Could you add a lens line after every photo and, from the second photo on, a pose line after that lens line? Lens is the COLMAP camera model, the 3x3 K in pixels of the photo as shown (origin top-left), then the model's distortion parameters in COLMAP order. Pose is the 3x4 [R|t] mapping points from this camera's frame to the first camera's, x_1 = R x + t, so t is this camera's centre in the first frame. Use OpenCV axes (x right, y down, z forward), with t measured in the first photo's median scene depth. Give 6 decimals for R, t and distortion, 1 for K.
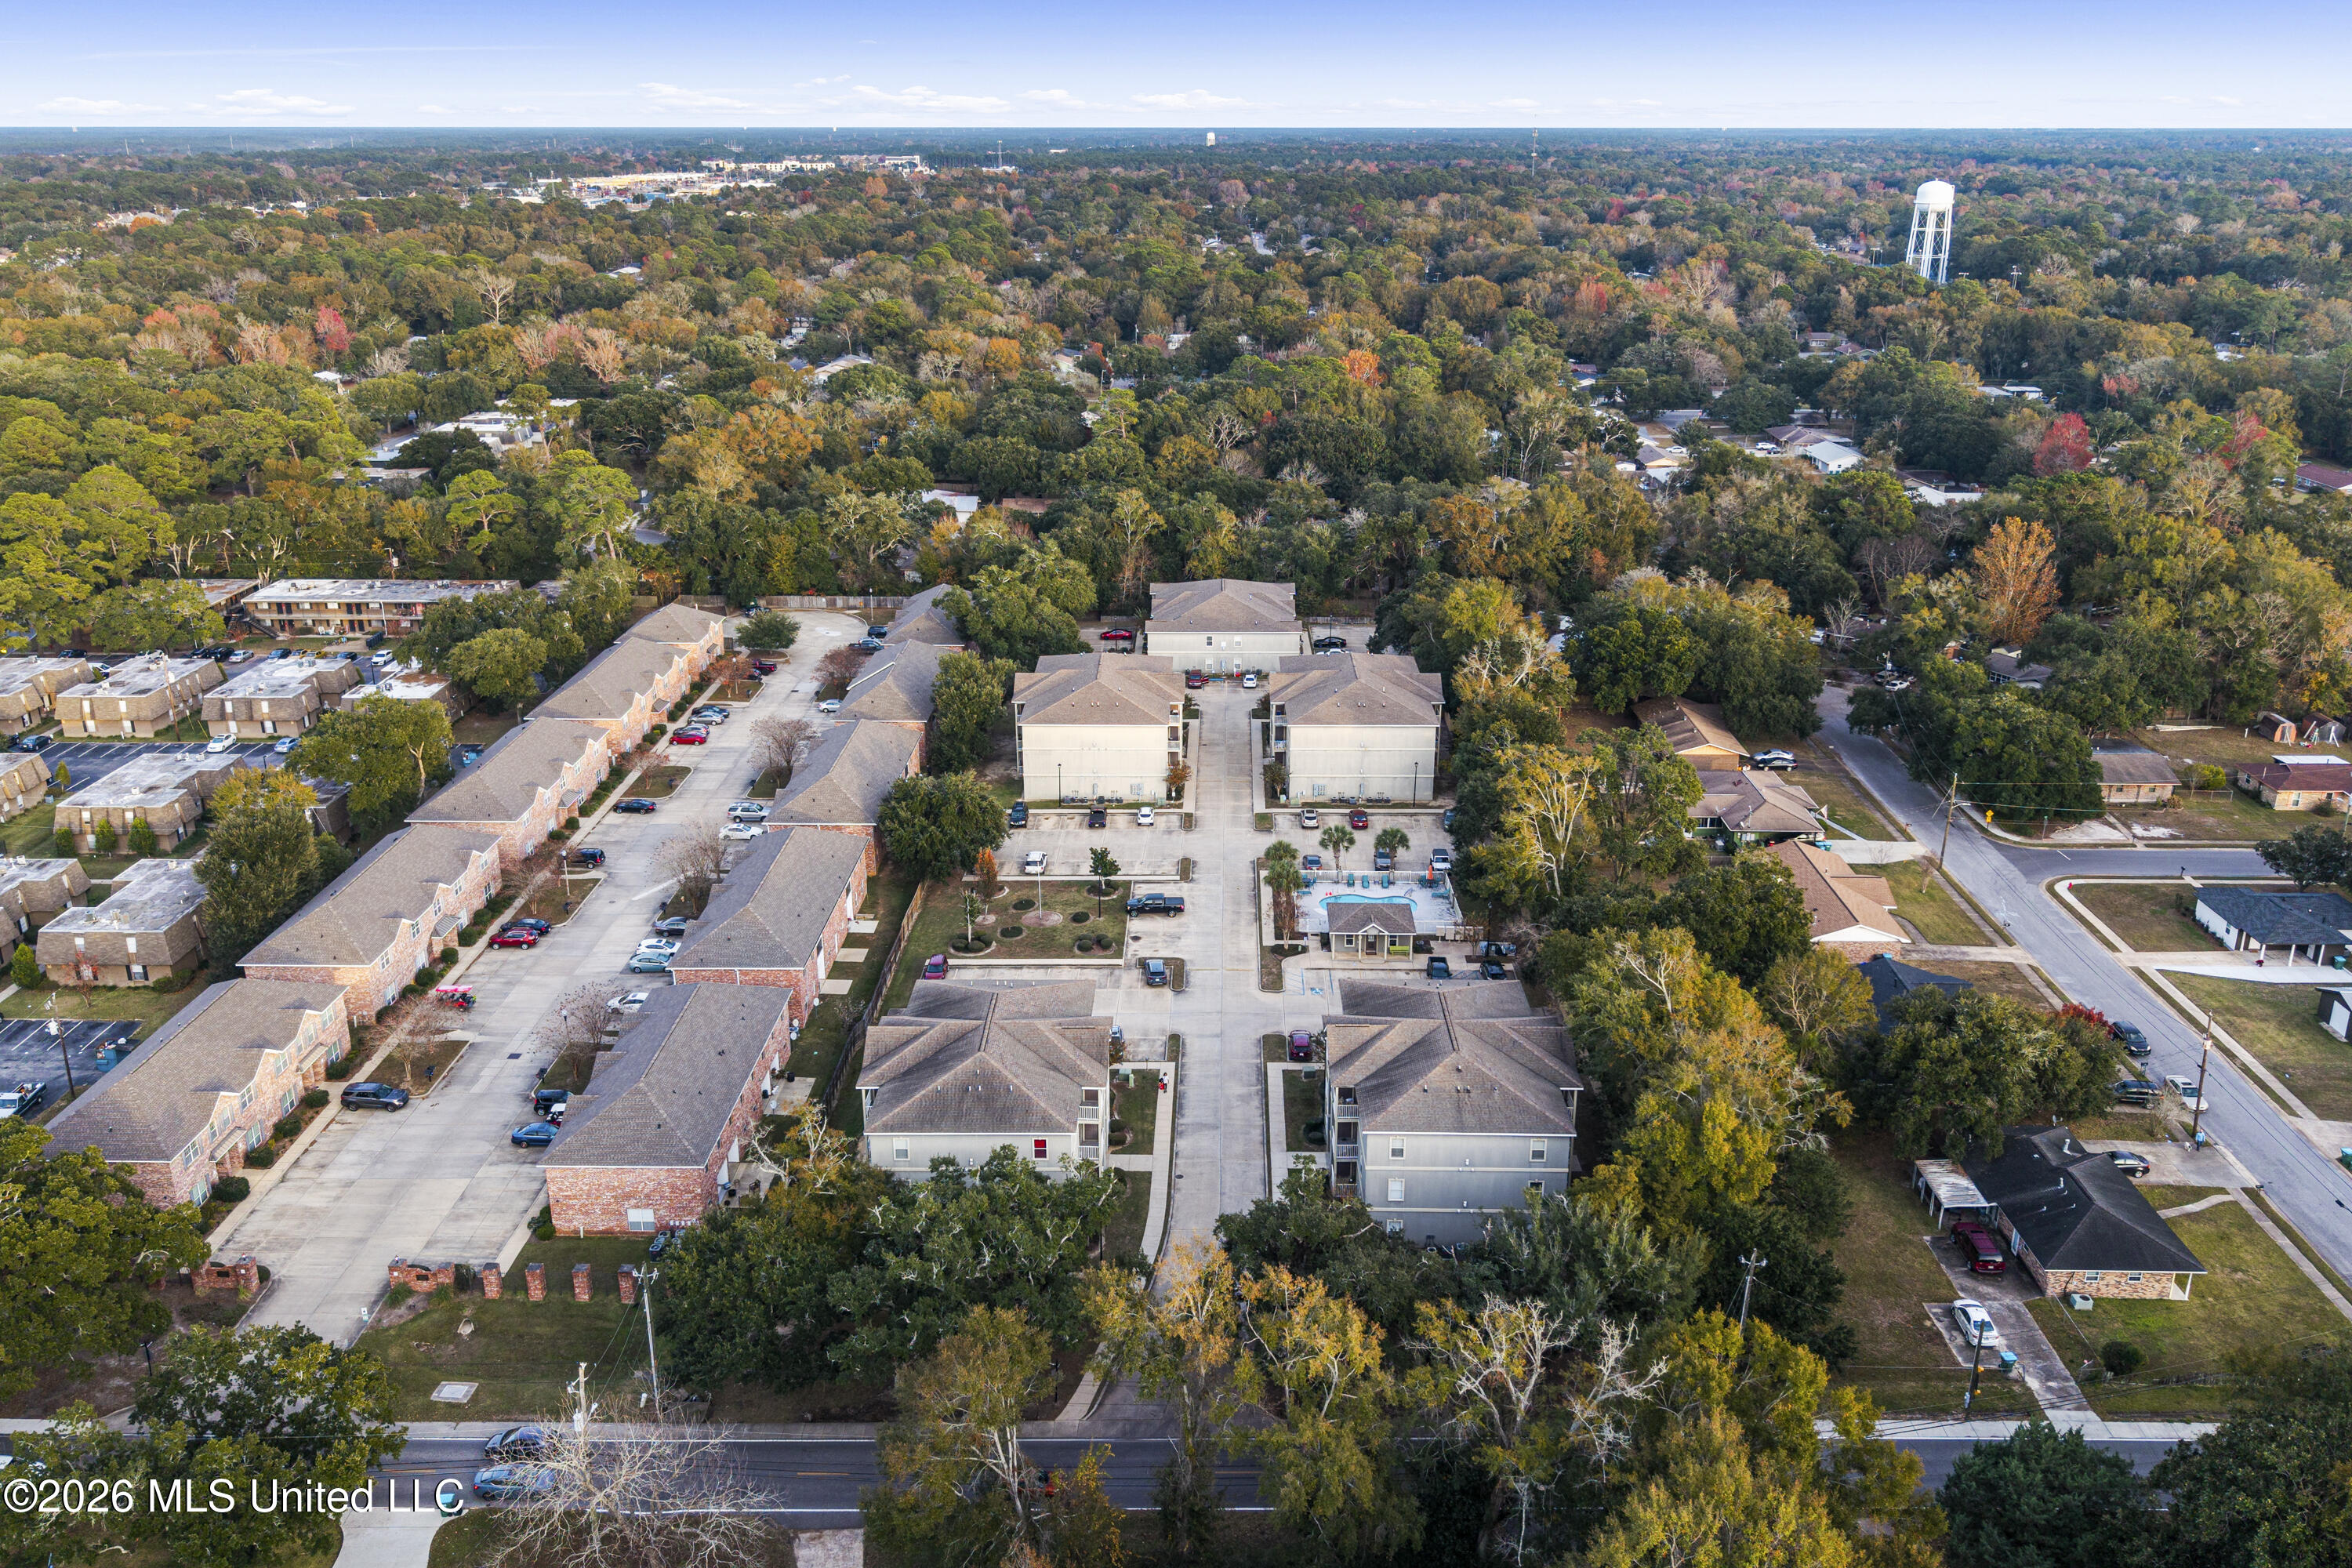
lens RADIAL K [[1854.0, 0, 1176.0], [0, 1854.0, 784.0], [0, 0, 1]] dist [0.065264, -0.127960]
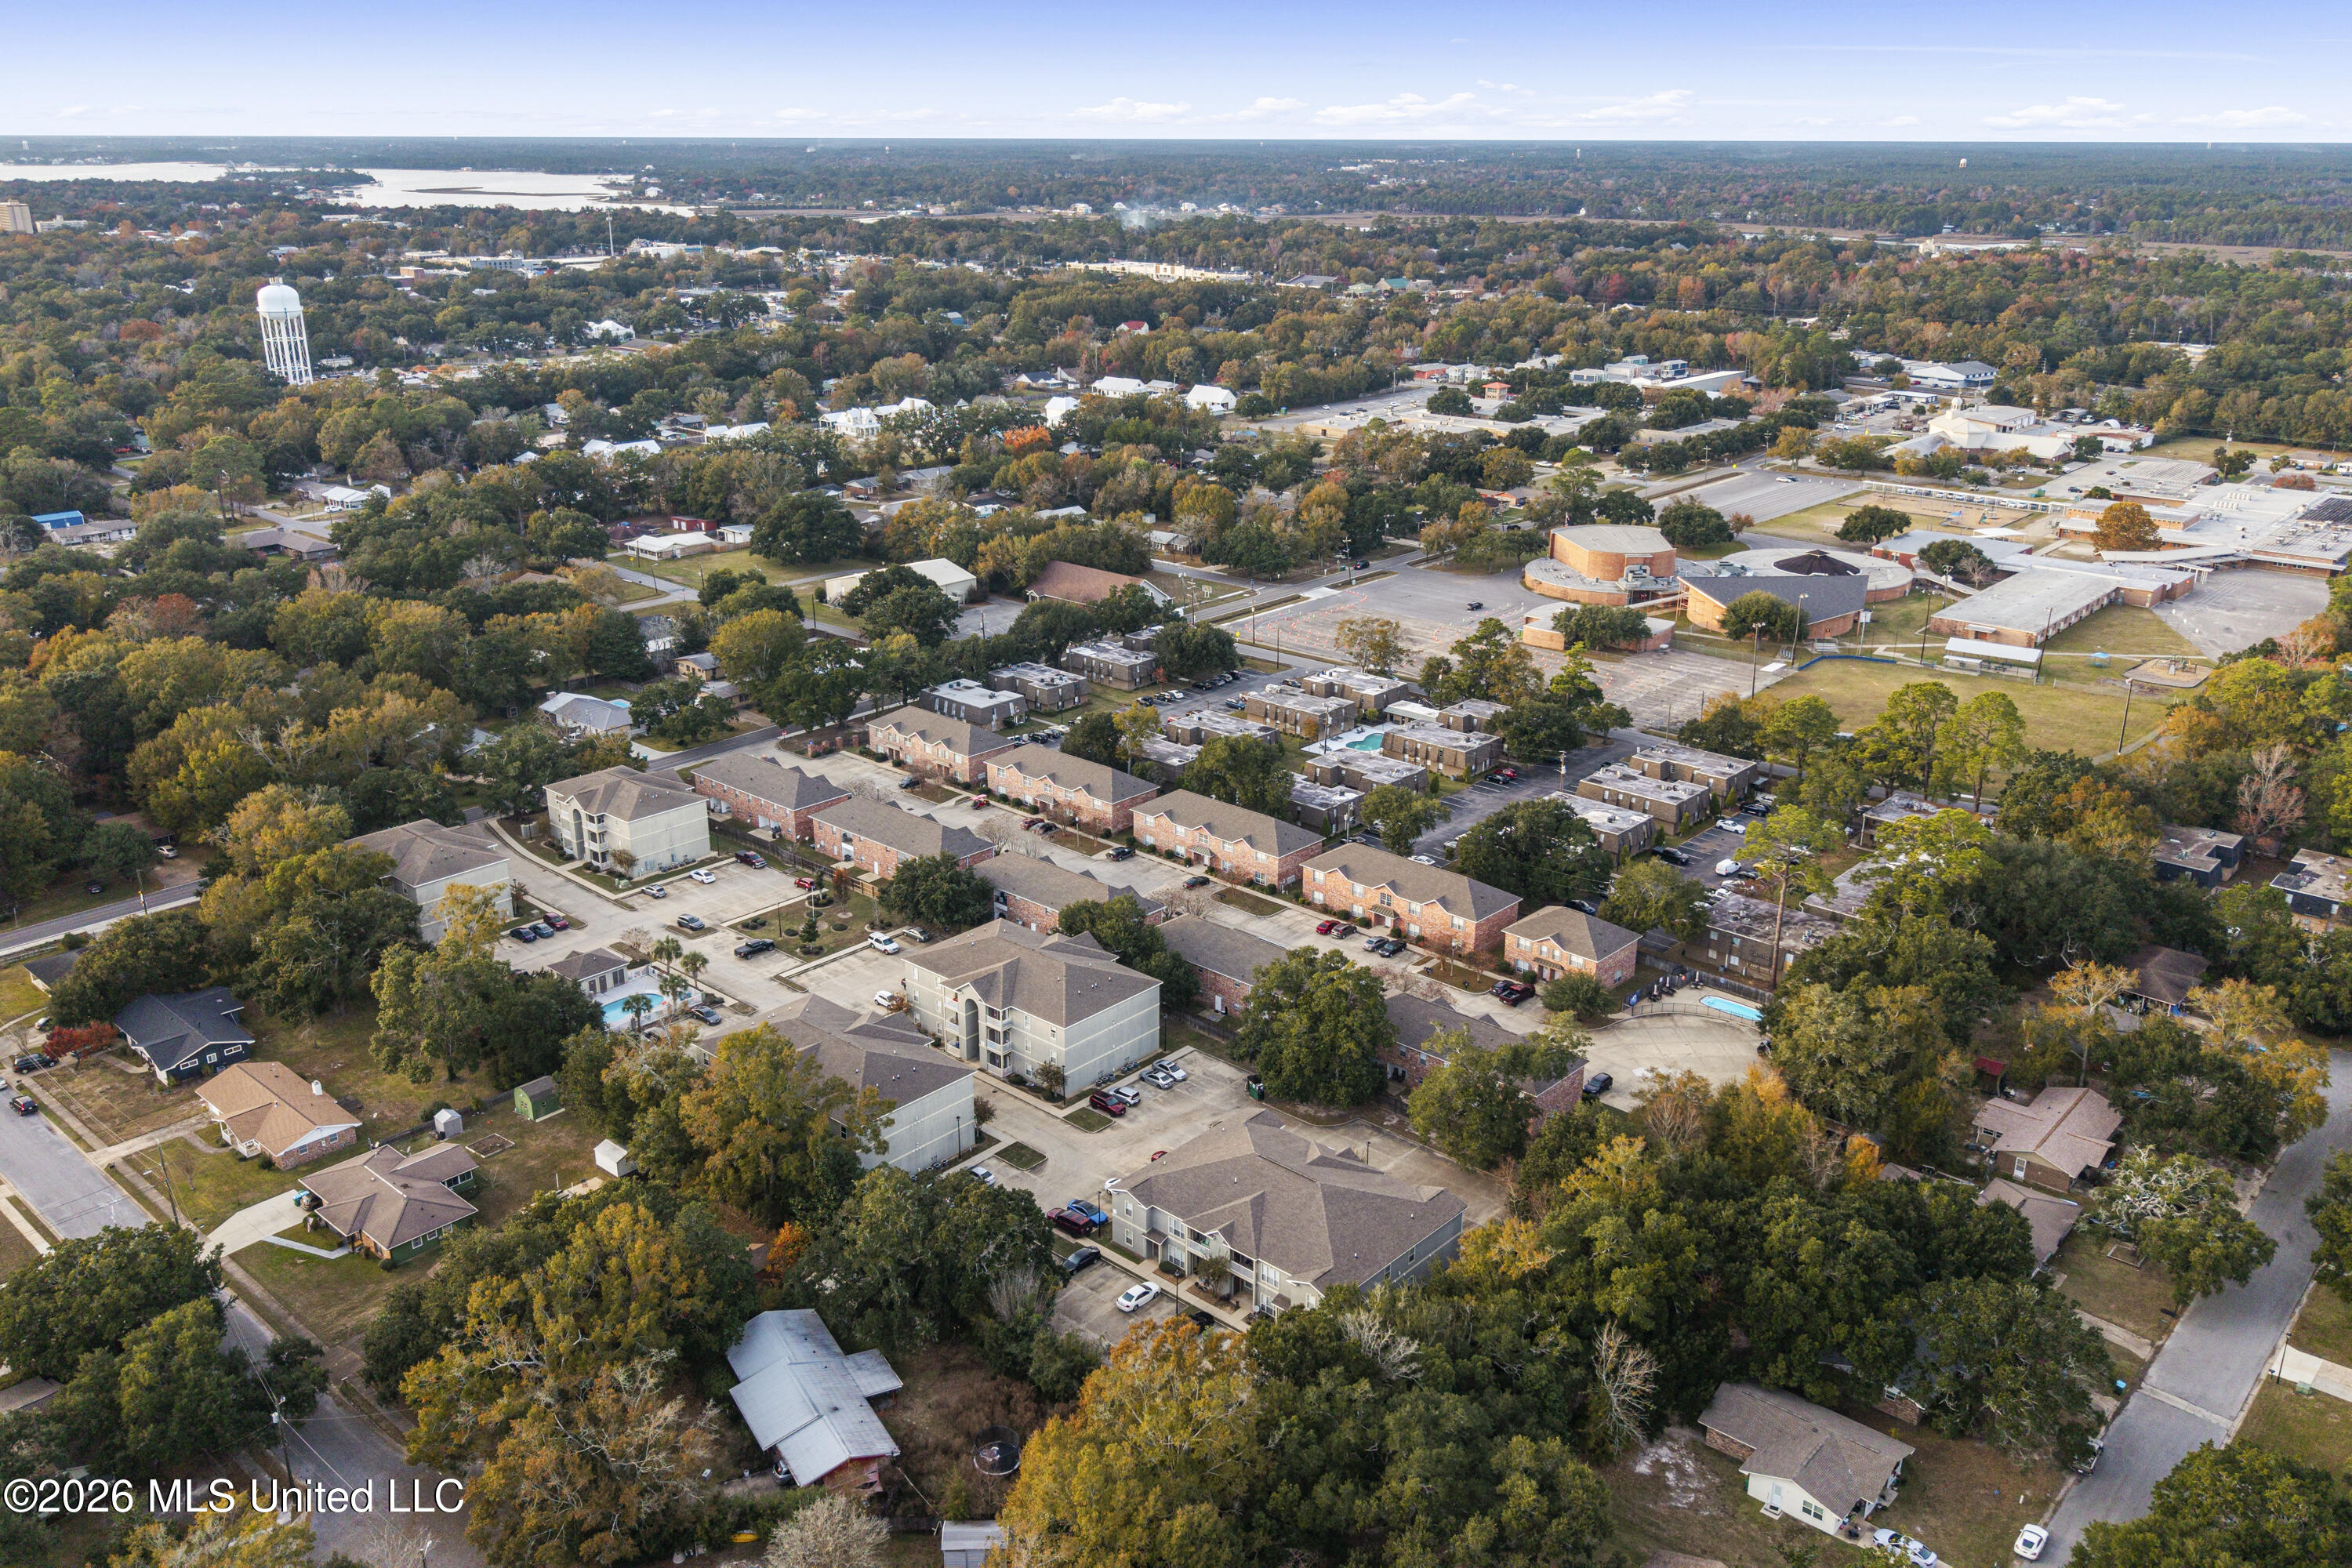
lens RADIAL K [[1854.0, 0, 1176.0], [0, 1854.0, 784.0], [0, 0, 1]] dist [0.065264, -0.127960]
pose [[-0.661922, 0.251807, -0.706012, 0.777116], [-0.238255, 0.822360, 0.516680, -0.881142], [0.710700, 0.510213, -0.484344, 1.936849]]
